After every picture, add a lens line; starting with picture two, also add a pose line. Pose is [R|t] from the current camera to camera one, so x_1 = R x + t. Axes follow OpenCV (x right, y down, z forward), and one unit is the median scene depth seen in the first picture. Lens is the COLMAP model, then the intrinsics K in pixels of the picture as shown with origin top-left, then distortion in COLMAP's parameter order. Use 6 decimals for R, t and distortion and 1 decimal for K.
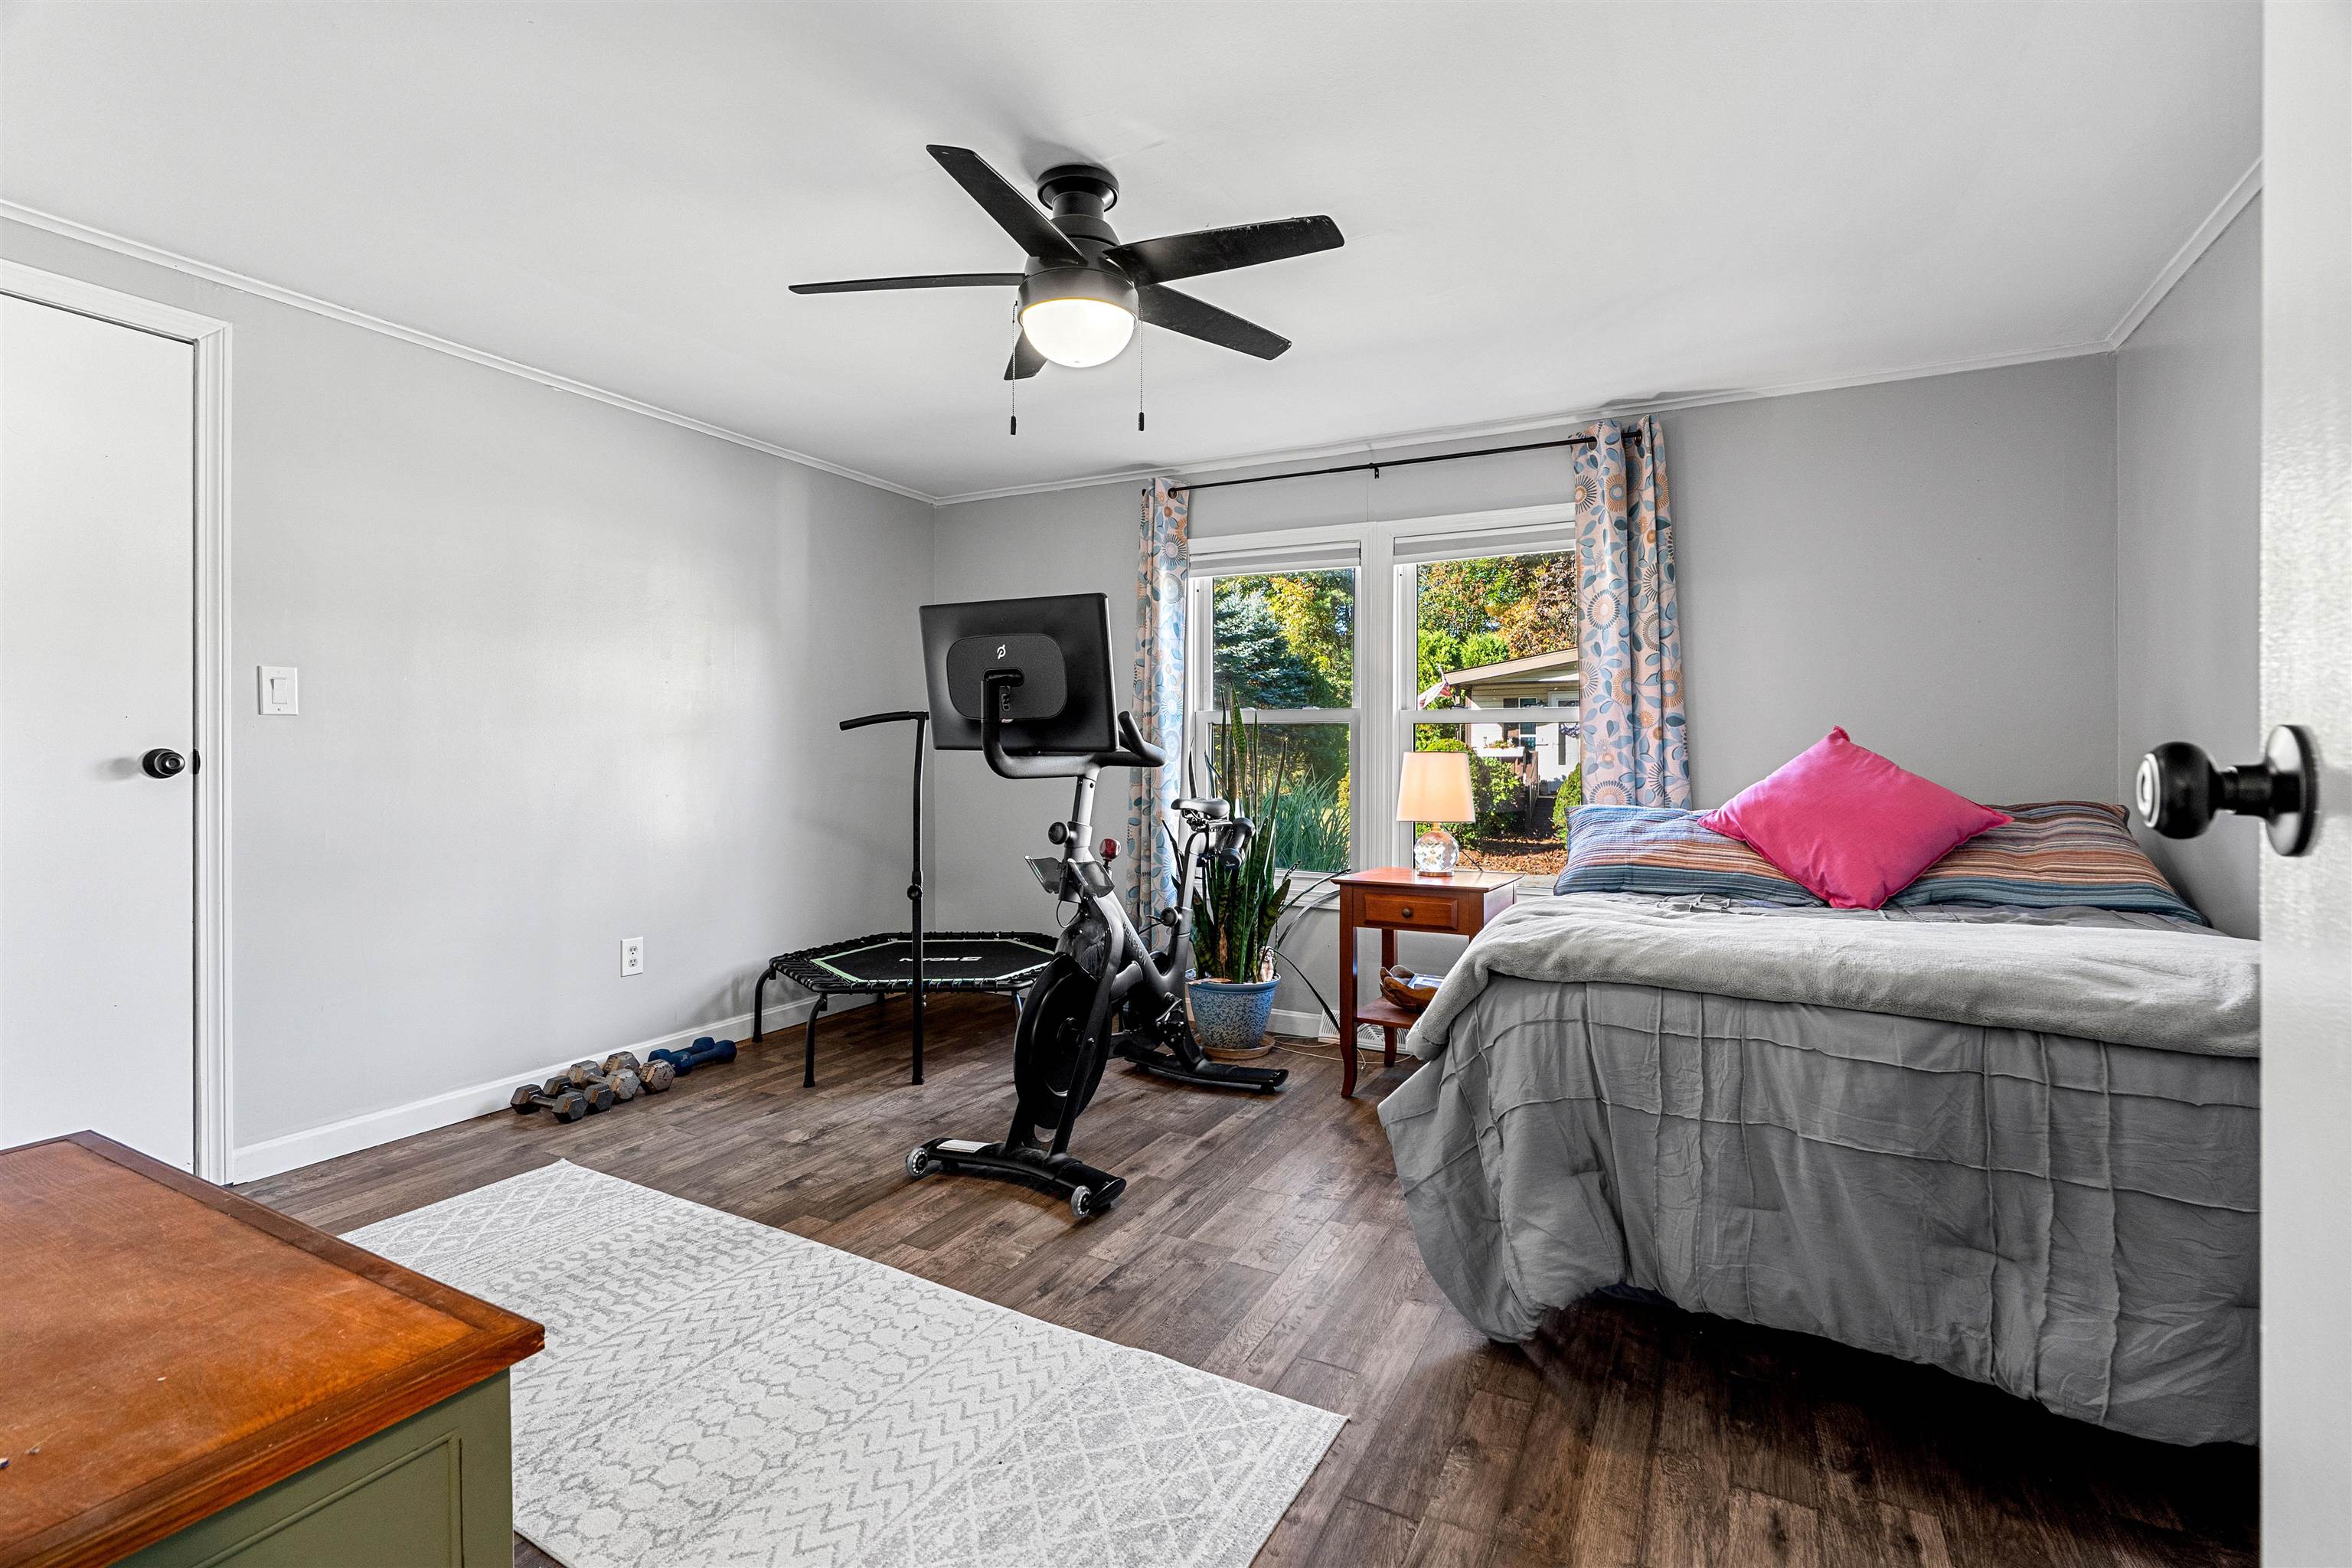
lens RADIAL K [[1070.7, 0, 1179.5], [0, 1070.7, 764.1], [0, 0, 1]] dist [-0.002426, 0.001311]
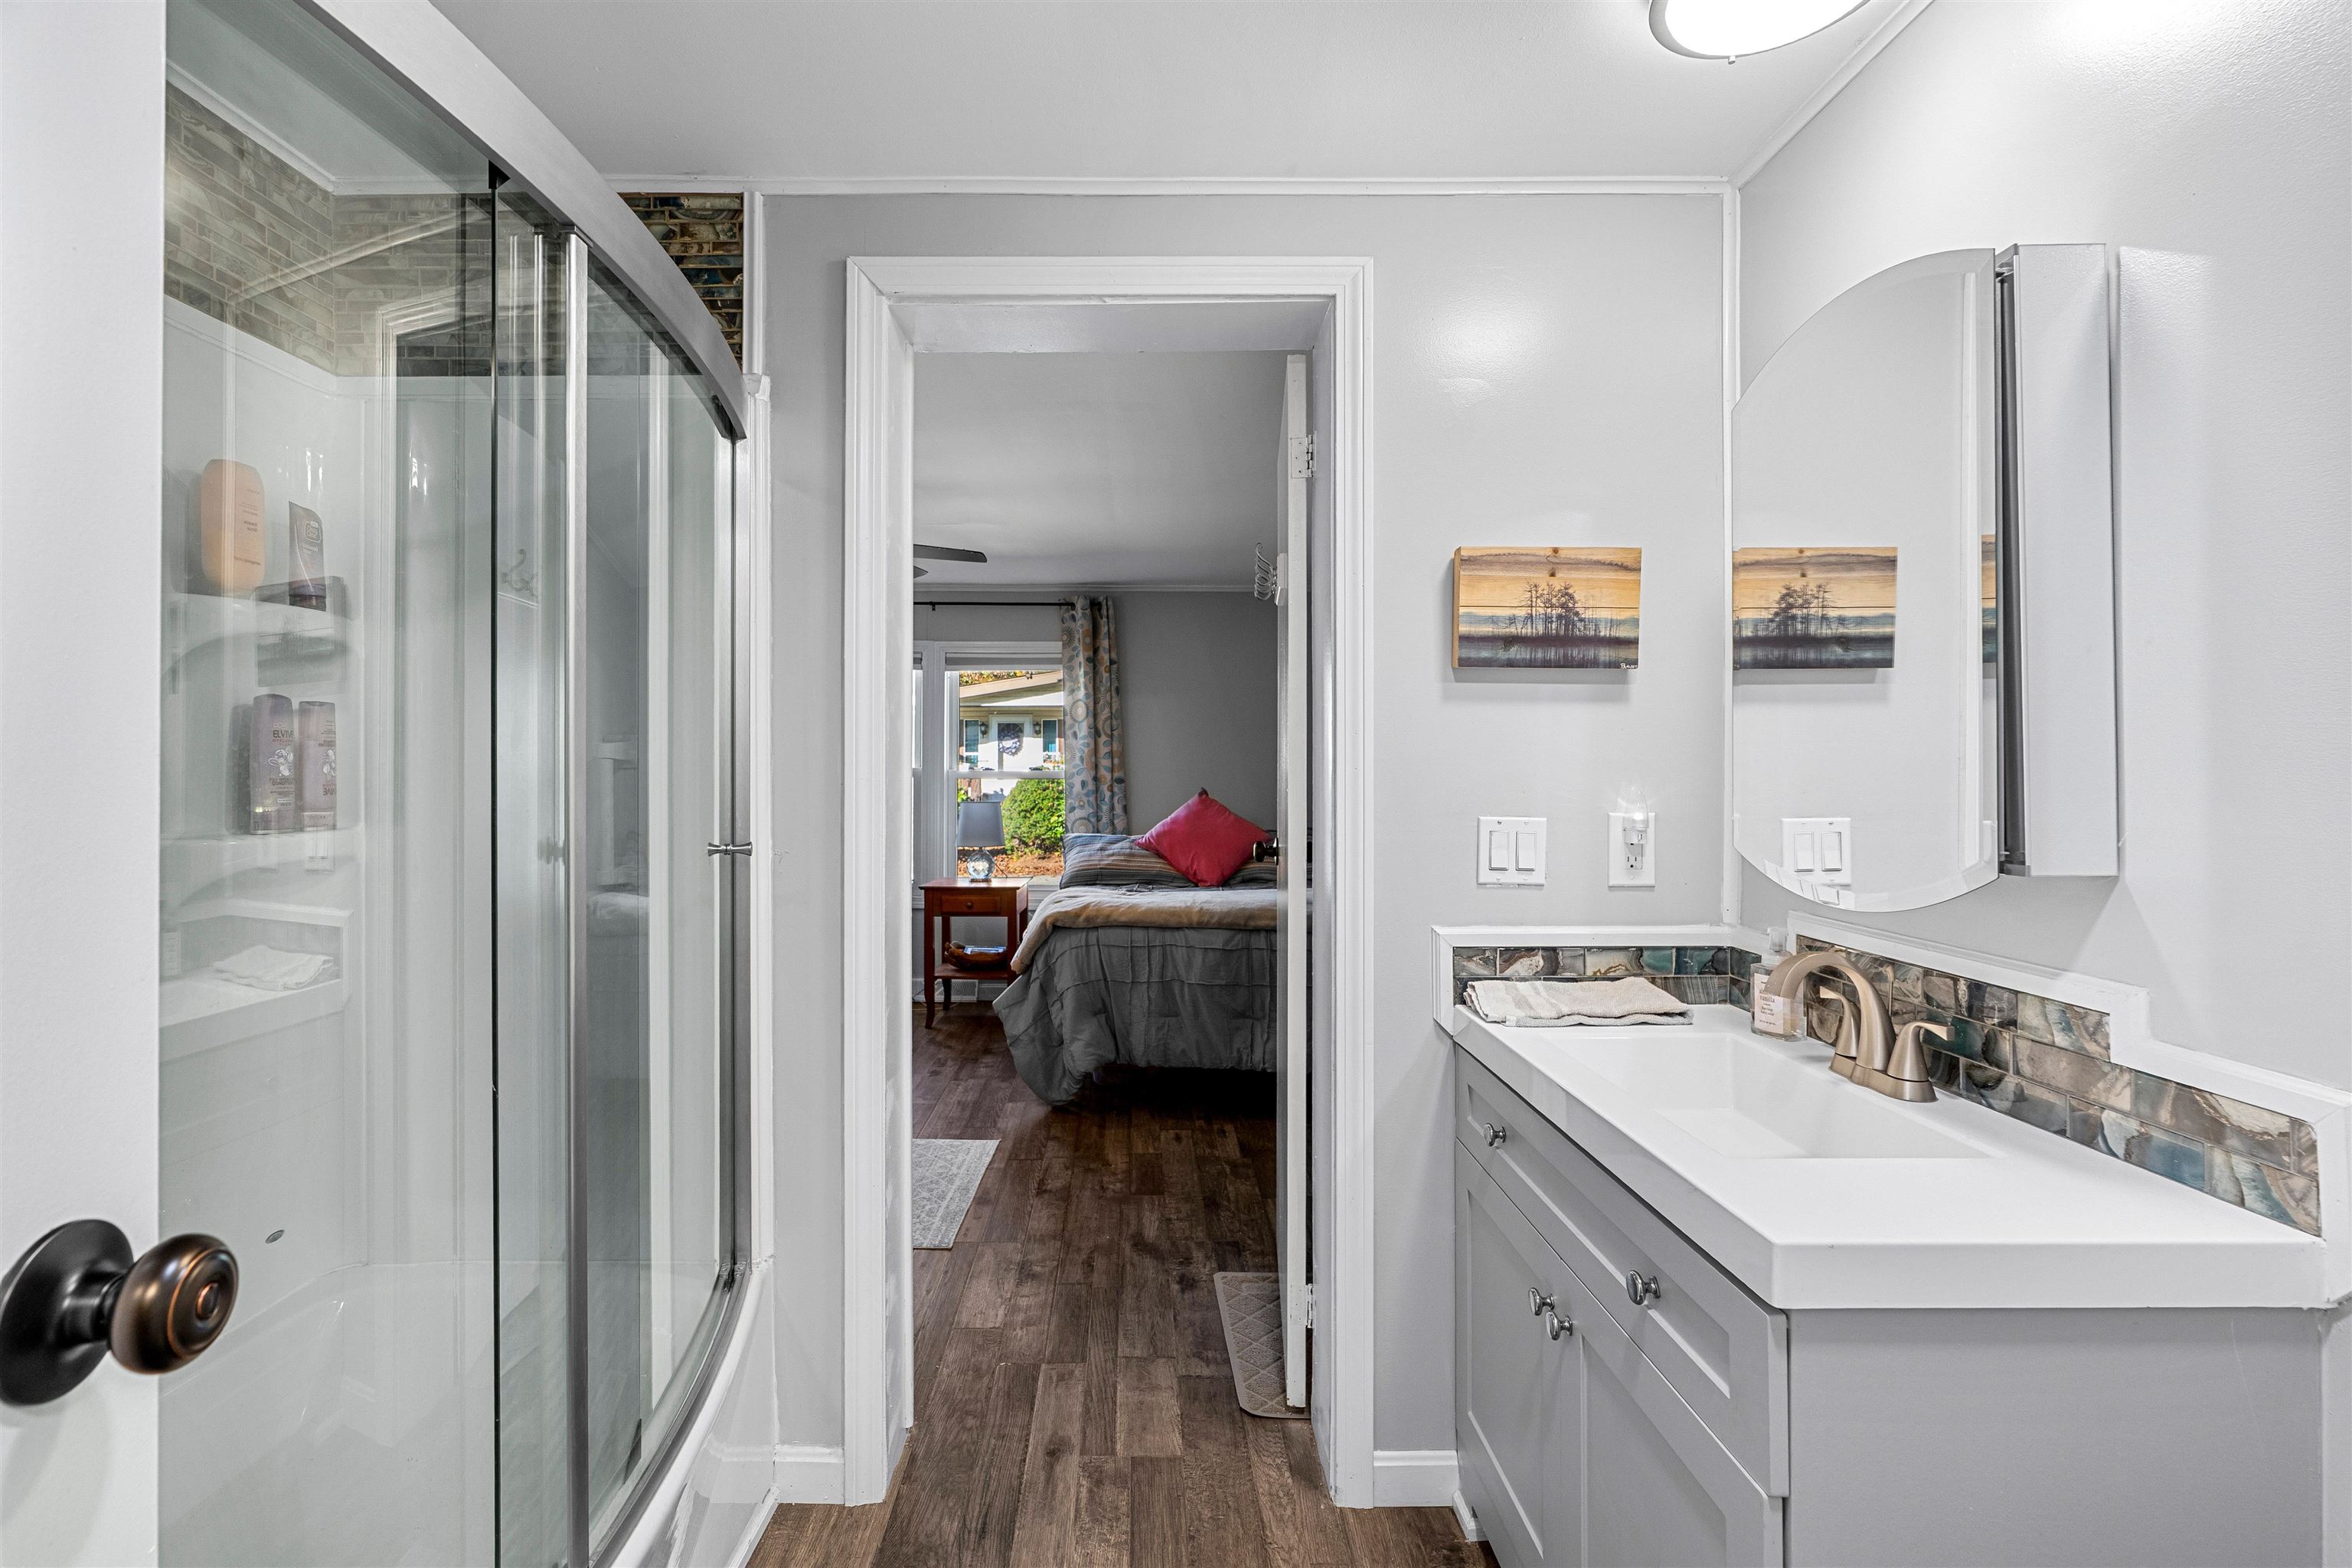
lens RADIAL K [[1081.9, 0, 1172.6], [0, 1081.9, 763.0], [0, 0, 1]] dist [-0.005193, 0.003332]
pose [[0.869131, 0.005199, 0.494555, -0.544342], [-0.002142, 0.999975, -0.006750, -0.104551], [-0.494577, 0.004807, 0.869120, -0.921416]]
